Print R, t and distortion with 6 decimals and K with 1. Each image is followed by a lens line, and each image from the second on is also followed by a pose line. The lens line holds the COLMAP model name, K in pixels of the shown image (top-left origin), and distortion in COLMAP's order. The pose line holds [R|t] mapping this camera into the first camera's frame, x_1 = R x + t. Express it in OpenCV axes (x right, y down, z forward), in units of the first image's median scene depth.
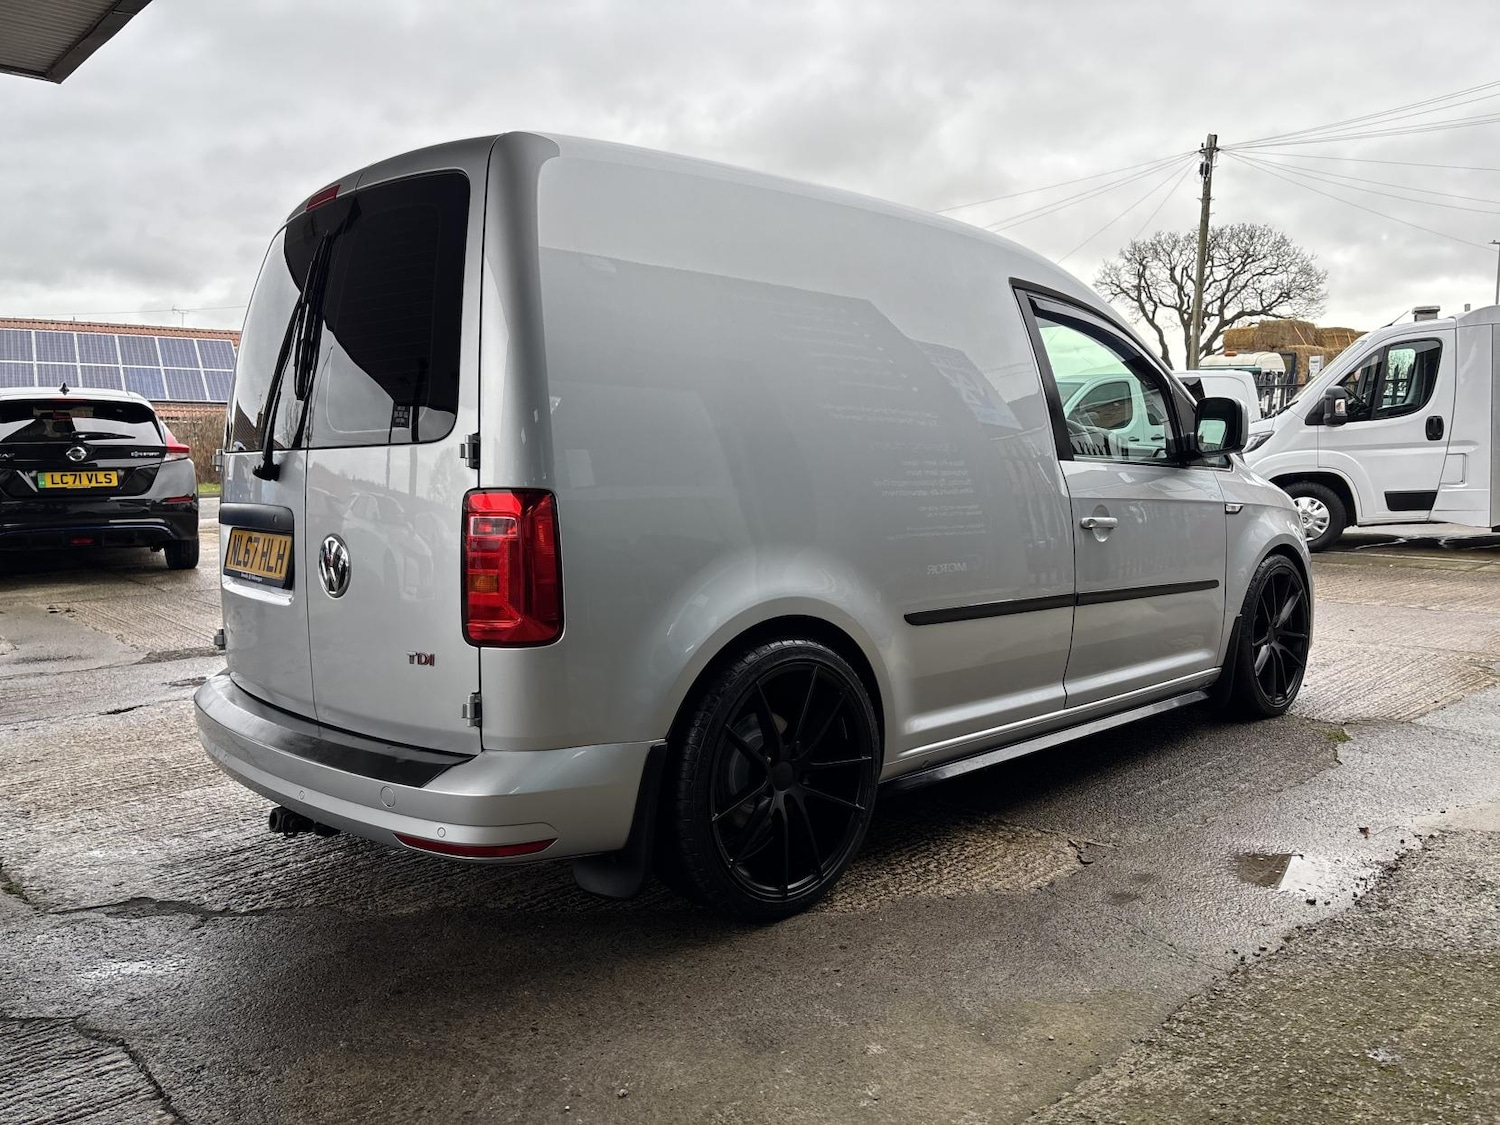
lens RADIAL K [[1133.3, 0, 749.0], [0, 1133.3, 565.6], [0, 0, 1]] dist [0.060696, -0.069744]
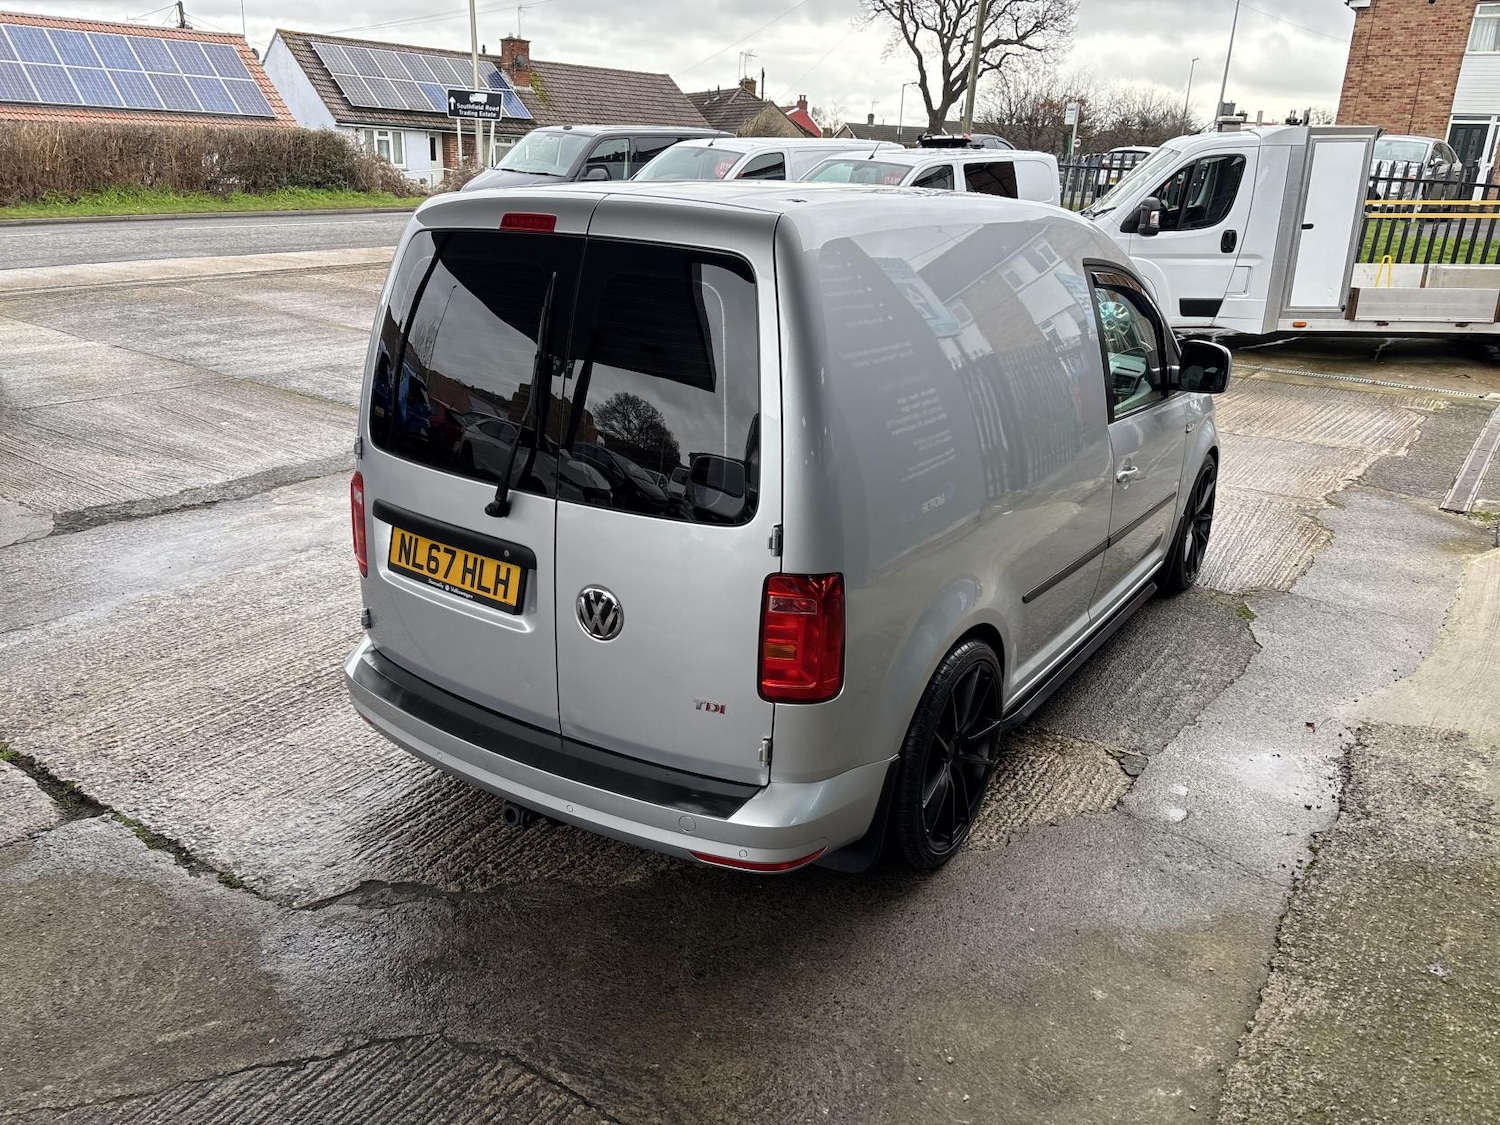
lens RADIAL K [[1133.2, 0, 749.4], [0, 1133.2, 564.6], [0, 0, 1]] dist [0.054717, -0.053881]
pose [[0.974121, -0.034640, 0.223356, -0.130318], [-0.020371, 0.970709, 0.239391, -0.086443], [-0.225106, -0.237746, 0.944883, -0.012861]]
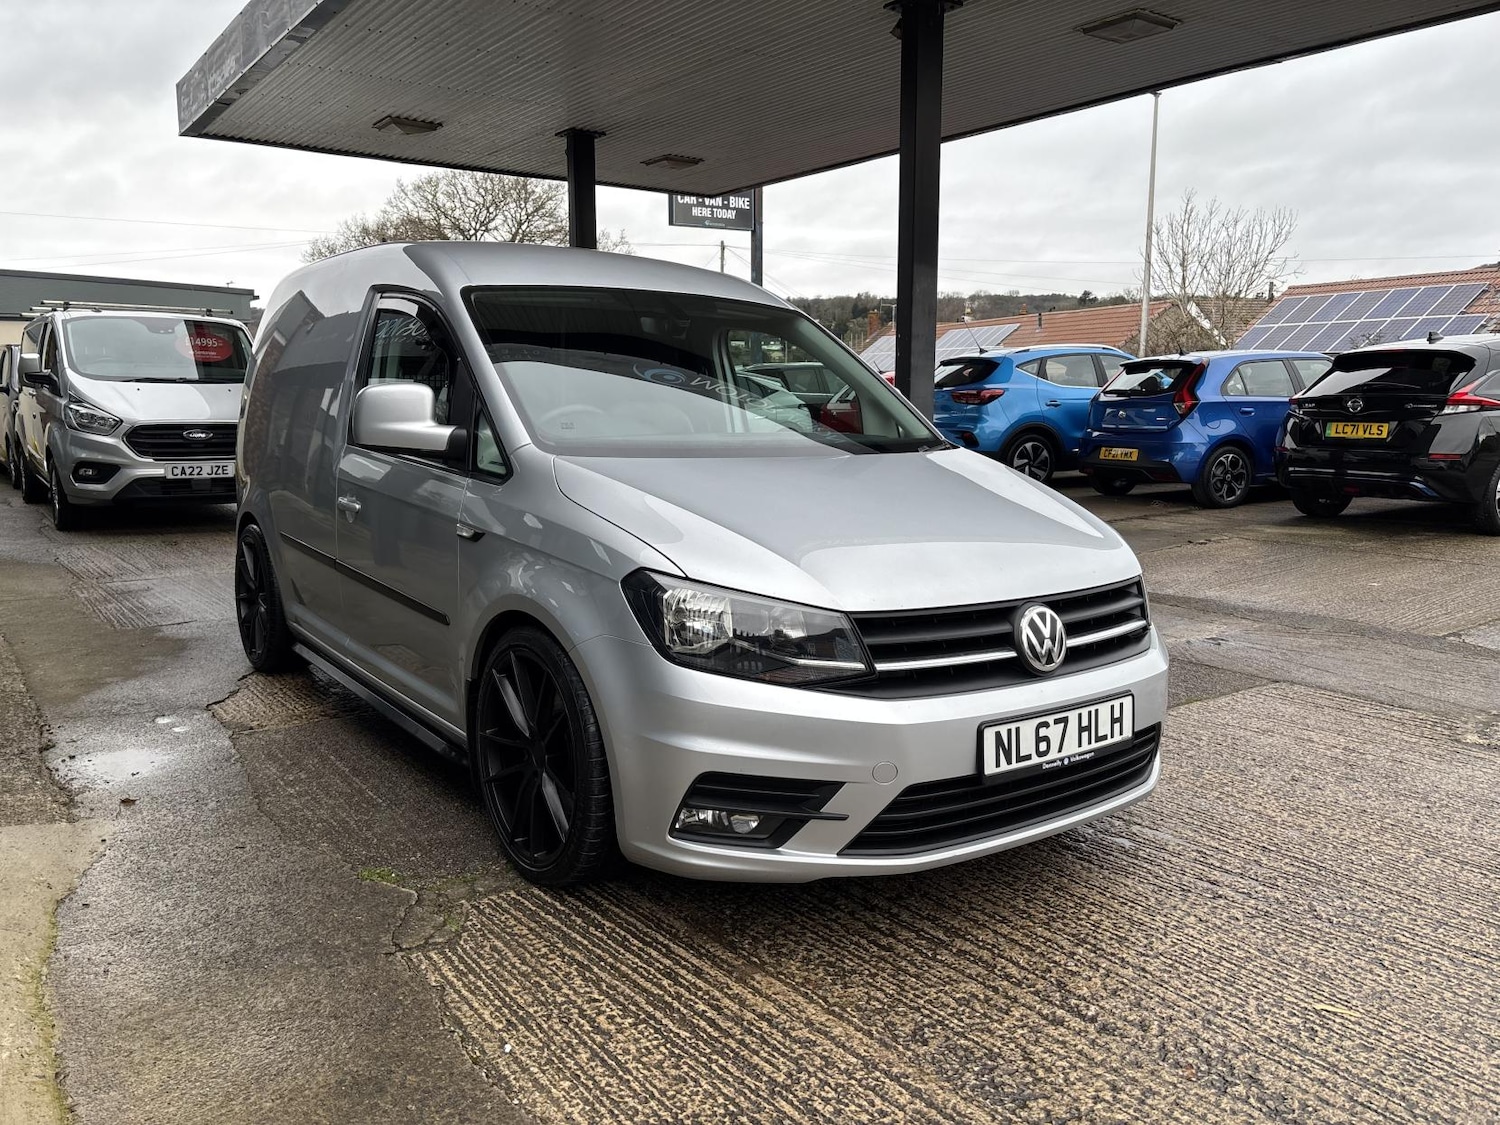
lens RADIAL K [[1138.8, 0, 740.5], [0, 1138.8, 572.0], [0, 0, 1]] dist [0.039542, -0.039258]
pose [[-0.136762, 0.165116, -0.976746, 0.528938], [-0.097133, 0.979024, 0.179101, -0.082133], [0.985830, 0.119368, -0.117856, 0.597587]]
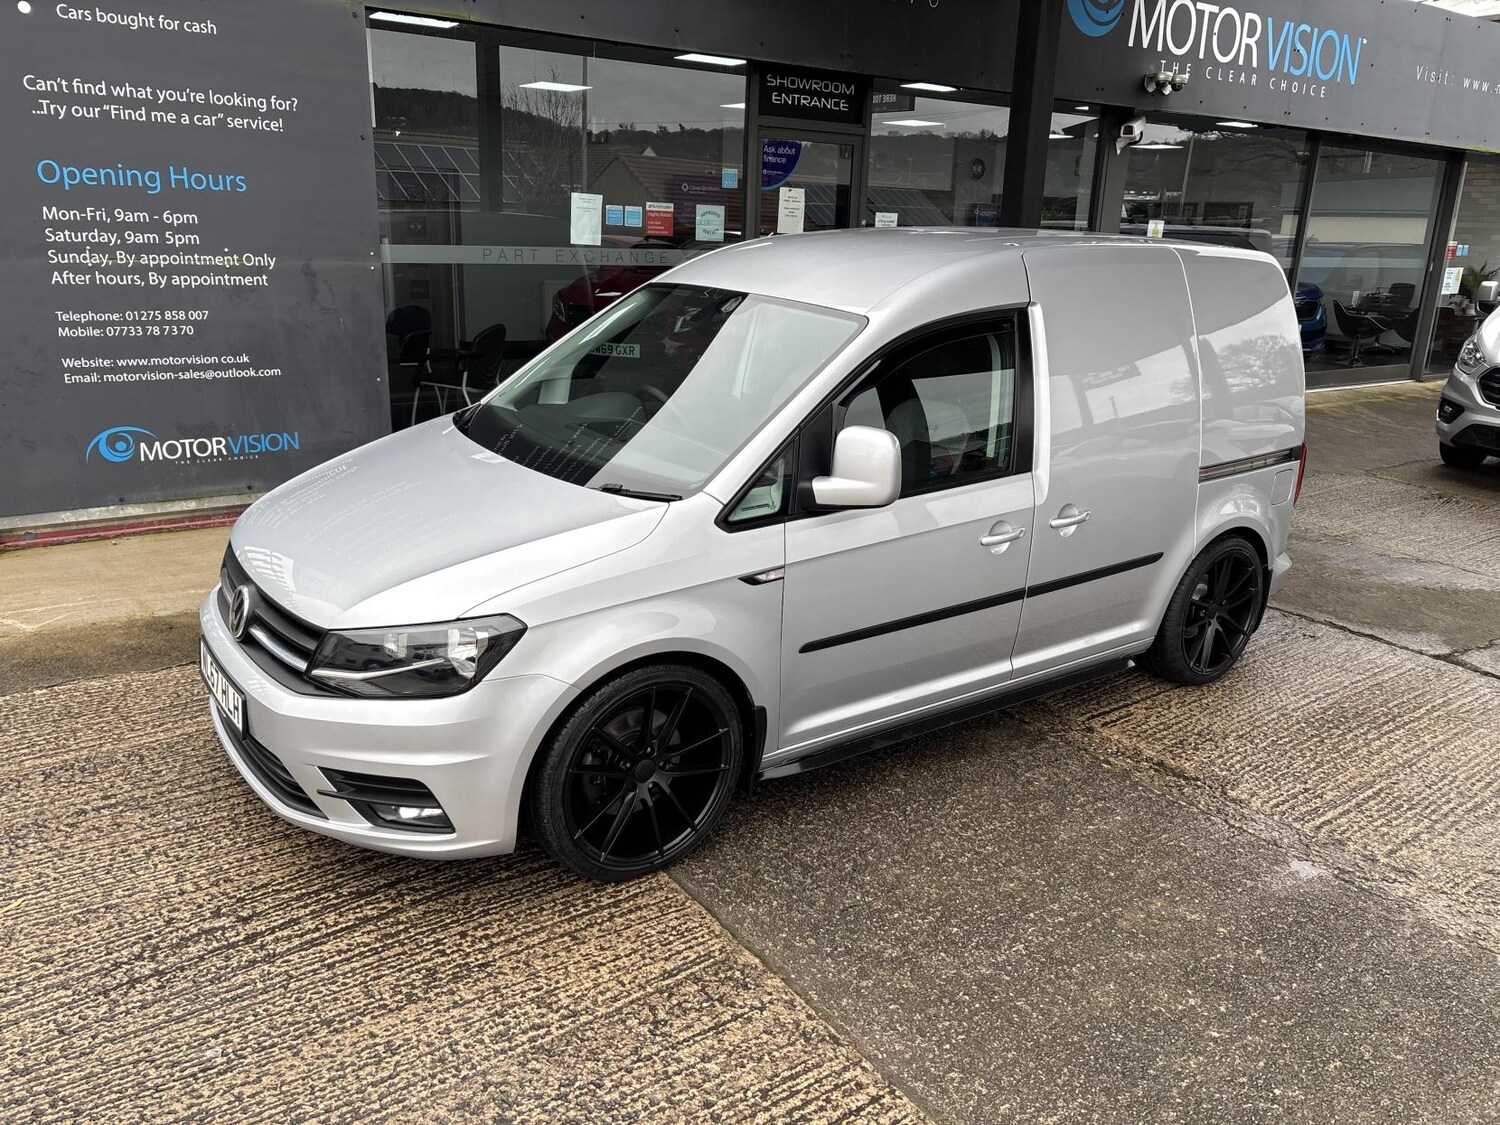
lens RADIAL K [[1133.3, 0, 749.0], [0, 1133.3, 565.6], [0, 0, 1]] dist [0.060696, -0.069744]
pose [[-0.989611, -0.070889, 0.125077, 0.023340], [-0.017678, 0.923382, 0.383475, -0.177797], [-0.142678, 0.377280, -0.915042, 0.950952]]
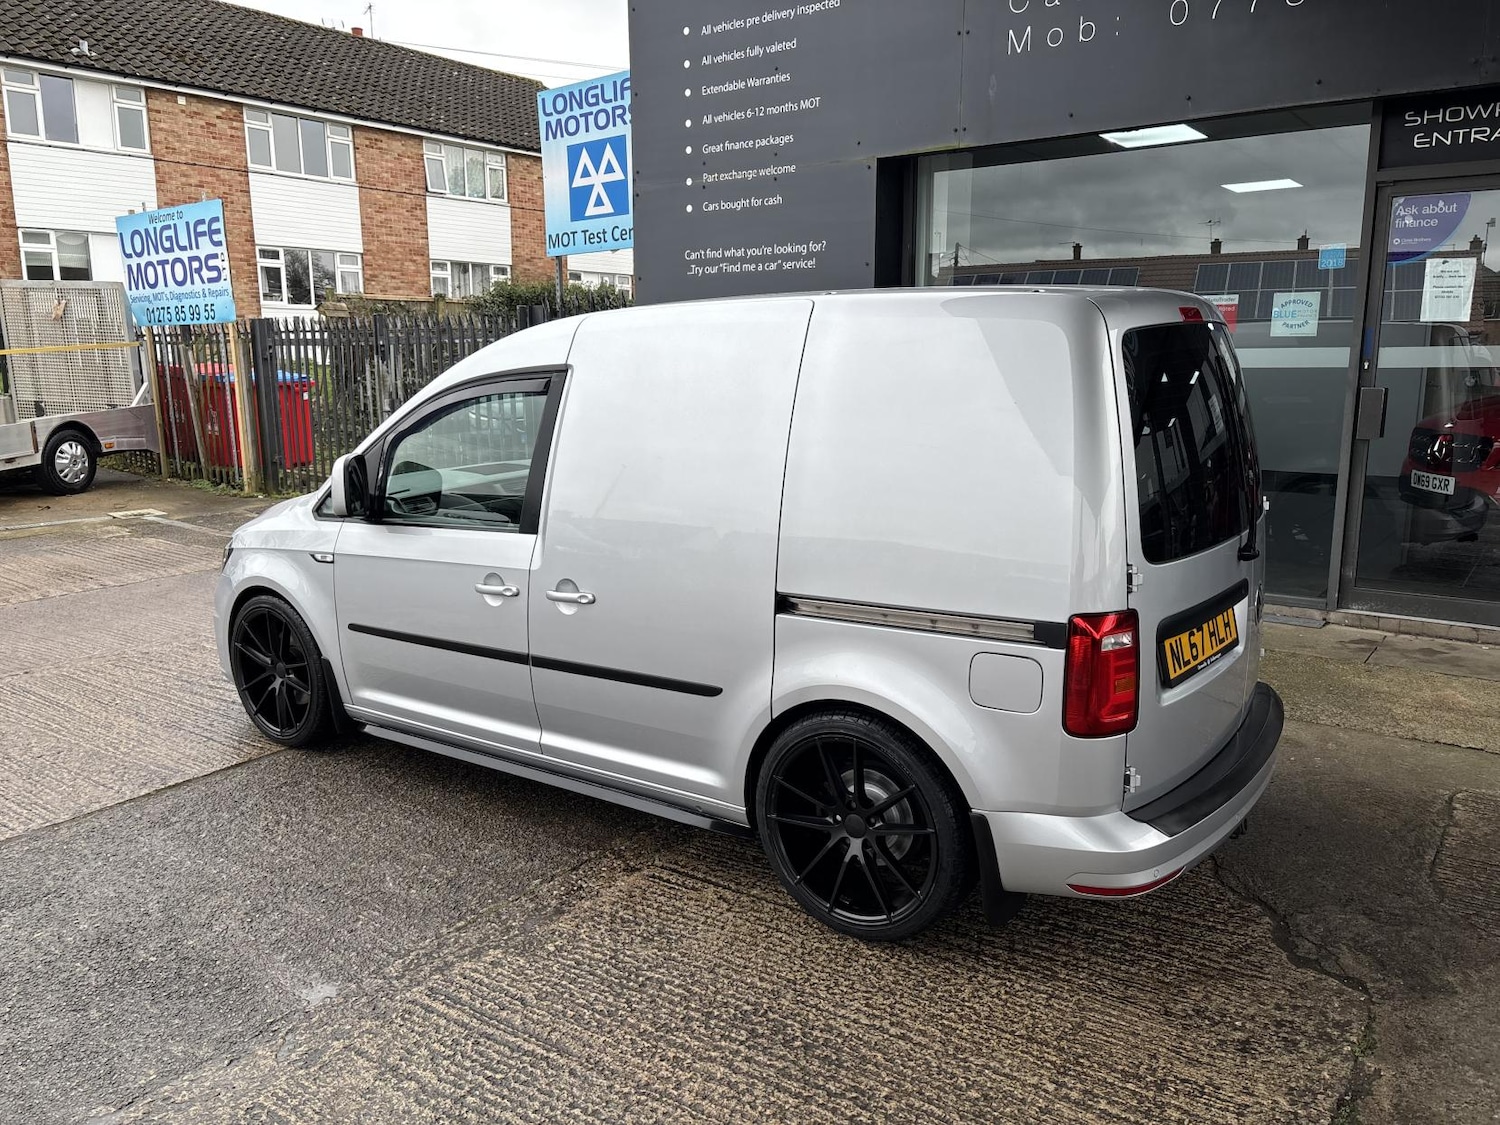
lens RADIAL K [[1130.2, 0, 749.4], [0, 1130.2, 567.3], [0, 0, 1]] dist [0.044772, -0.045342]
pose [[-0.183872, -0.180301, 0.966273, -0.448499], [0.104811, 0.973832, 0.201656, -0.110150], [-0.977346, 0.138355, -0.160163, 0.515033]]
